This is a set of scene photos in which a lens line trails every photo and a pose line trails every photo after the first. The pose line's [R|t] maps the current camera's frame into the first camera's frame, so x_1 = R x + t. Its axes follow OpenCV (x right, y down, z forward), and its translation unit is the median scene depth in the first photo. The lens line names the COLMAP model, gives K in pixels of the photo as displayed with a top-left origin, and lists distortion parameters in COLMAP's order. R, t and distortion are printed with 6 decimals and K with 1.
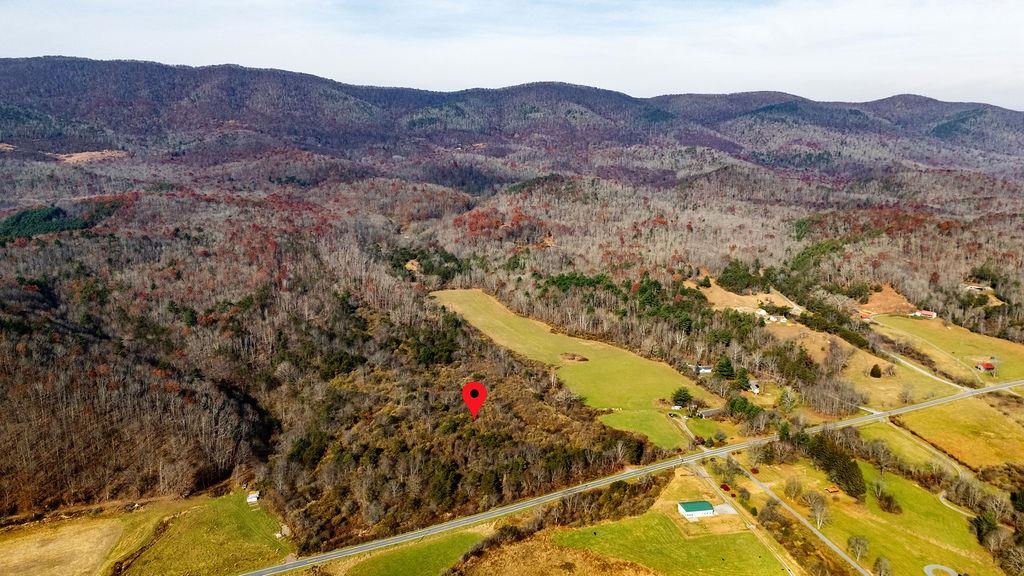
lens RADIAL K [[749.2, 0, 512.2], [0, 749.2, 286.0], [0, 0, 1]] dist [0.081491, -0.077696]
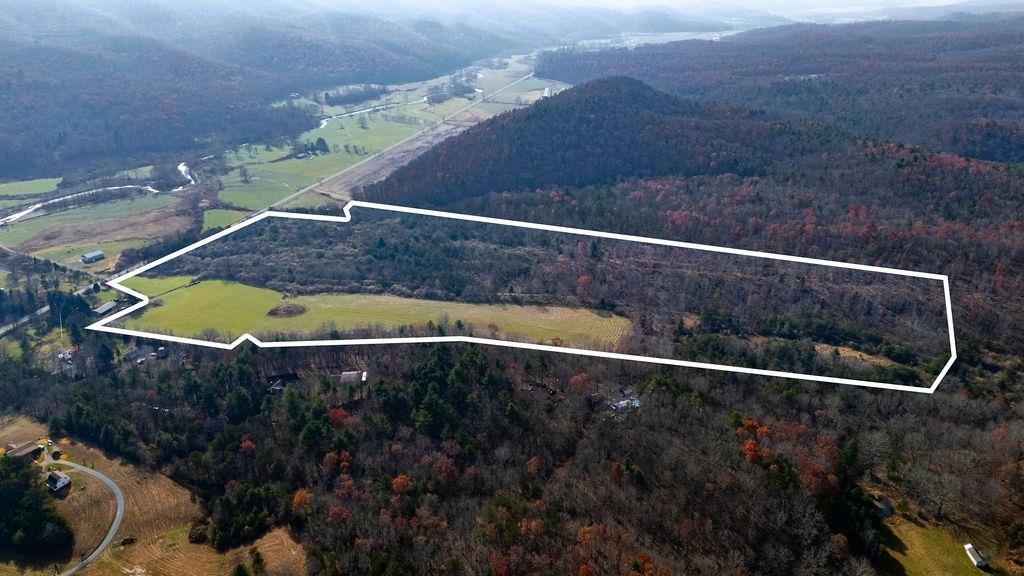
lens RADIAL K [[749.2, 0, 512.2], [0, 749.2, 286.0], [0, 0, 1]] dist [0.081491, -0.077696]
pose [[-0.672360, 0.278160, -0.685973, 0.339589], [-0.158838, 0.850907, 0.500727, -0.280668], [0.722981, 0.445627, -0.527934, 1.104290]]
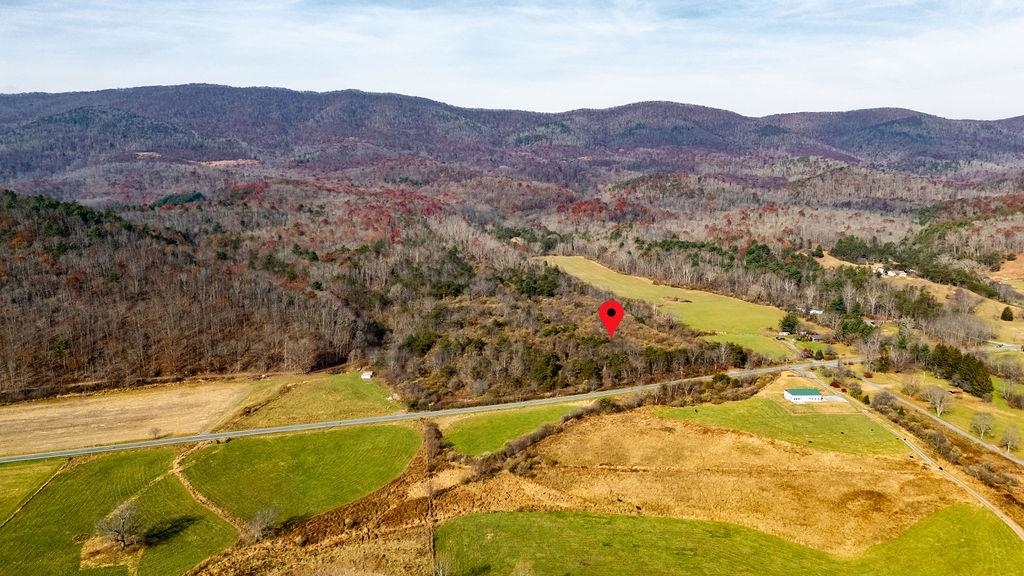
lens RADIAL K [[745.7, 0, 511.9], [0, 745.7, 292.3], [0, 0, 1]] dist [0.087811, -0.088755]
pose [[0.990580, 0.018006, -0.135747, 0.000338], [-0.023935, 0.998824, -0.042168, 0.088589], [0.134828, 0.045020, 0.989846, -0.007951]]
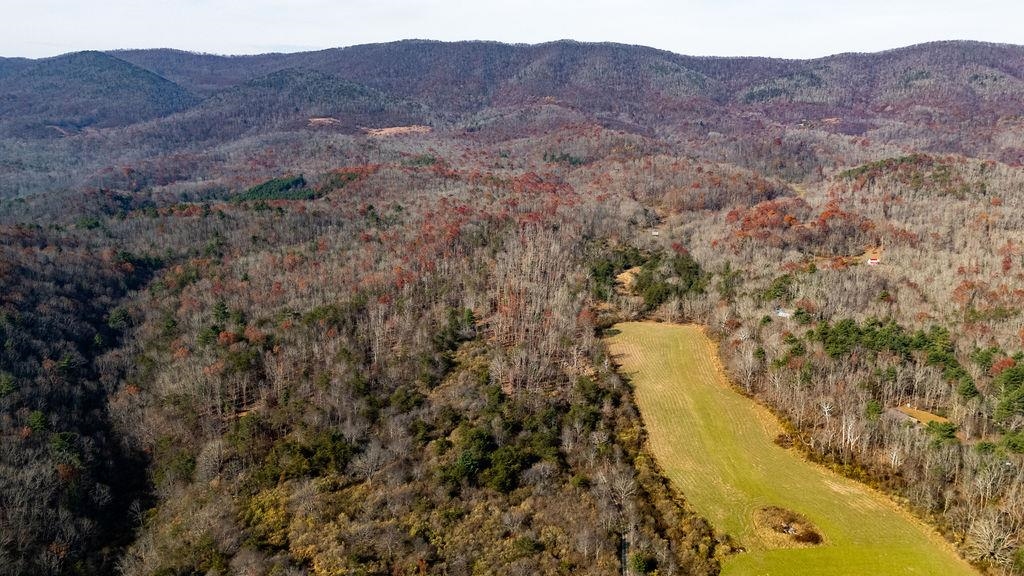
lens RADIAL K [[749.2, 0, 512.2], [0, 749.2, 286.0], [0, 0, 1]] dist [0.081491, -0.077696]
pose [[0.886863, 0.100775, -0.450909, 0.084803], [-0.093945, 0.994868, 0.037571, -0.033968], [0.452381, 0.009041, 0.891779, 0.340590]]
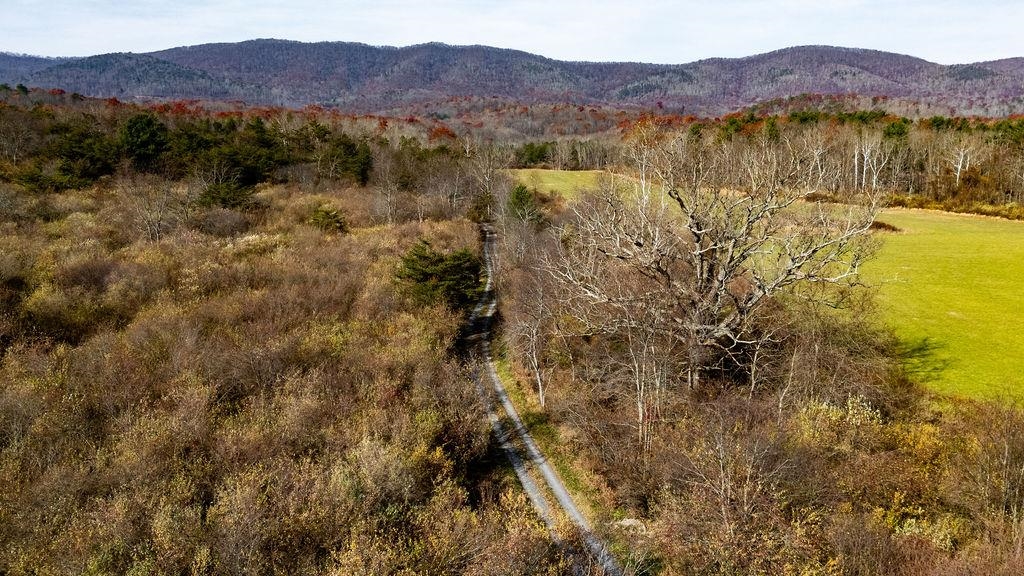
lens RADIAL K [[745.7, 0, 511.9], [0, 745.7, 292.3], [0, 0, 1]] dist [0.087811, -0.088755]
pose [[0.948446, 0.047618, -0.313342, 0.043816], [-0.060315, 0.997700, -0.030948, 0.086154], [0.311148, 0.048251, 0.949136, 0.507138]]
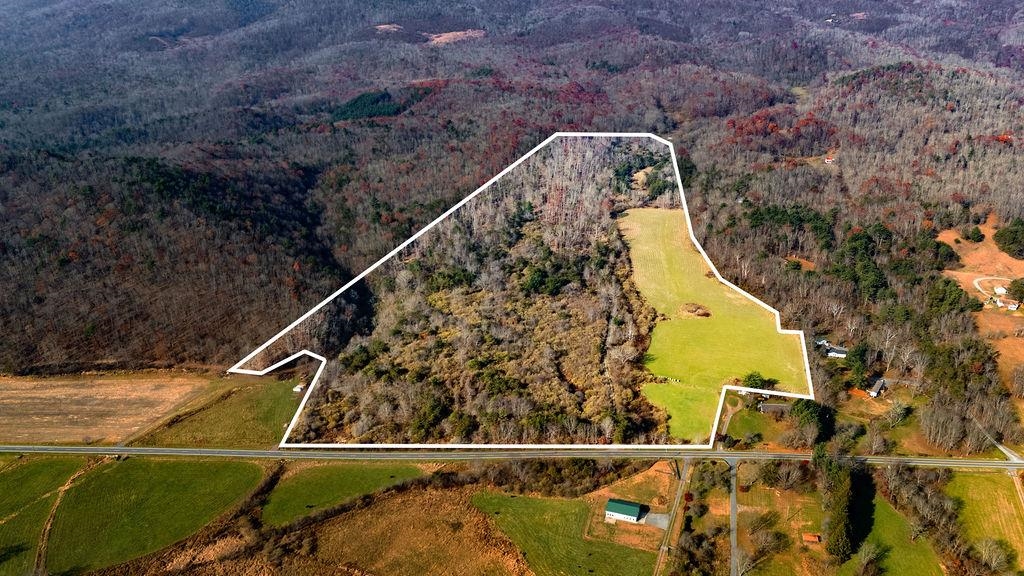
lens RADIAL K [[765.4, 0, 512.0], [0, 765.4, 288.0], [0, 0, 1]] dist [0.122255, -0.154619]
pose [[0.858947, 0.166003, -0.484409, 0.225902], [-0.081633, 0.978287, 0.190502, -0.059978], [0.505515, -0.124087, 0.853848, 0.063214]]
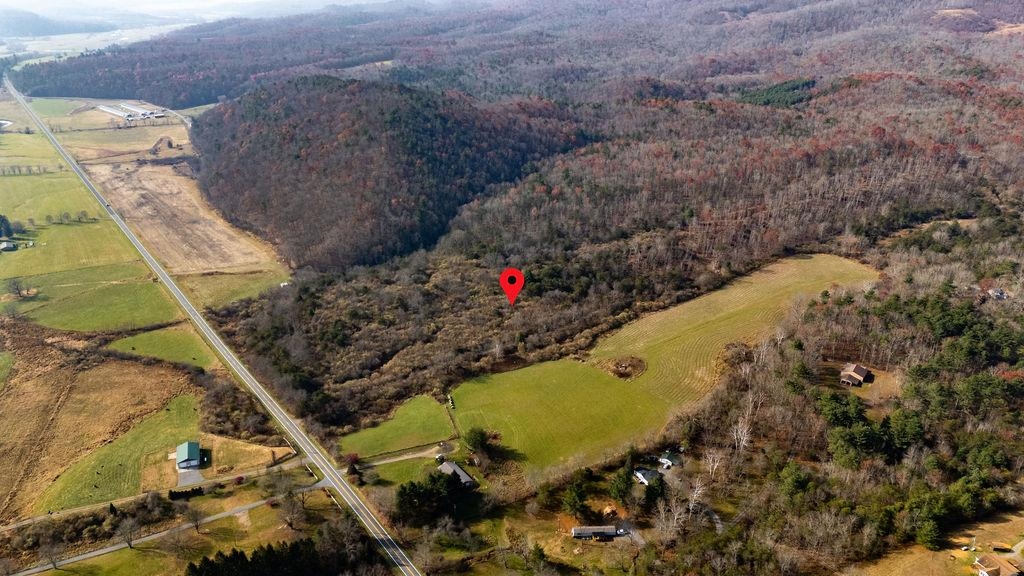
lens RADIAL K [[749.2, 0, 512.2], [0, 749.2, 286.0], [0, 0, 1]] dist [0.081491, -0.077696]
pose [[0.159078, 0.374558, -0.913455, 0.465336], [-0.205106, 0.917588, 0.340534, -0.133540], [0.965726, 0.133183, 0.222792, 0.482481]]
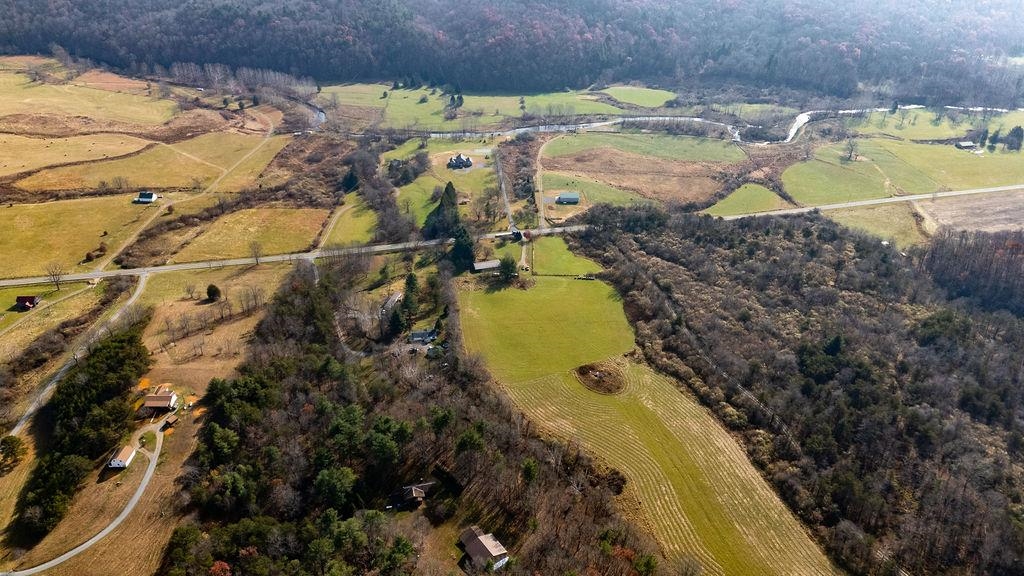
lens RADIAL K [[745.7, 0, 511.9], [0, 745.7, 292.3], [0, 0, 1]] dist [0.087811, -0.088755]
pose [[-0.982730, -0.123333, 0.137953, 0.051664], [0.003181, 0.734135, 0.678996, -0.253286], [-0.185018, 0.667709, -0.721064, 0.945142]]
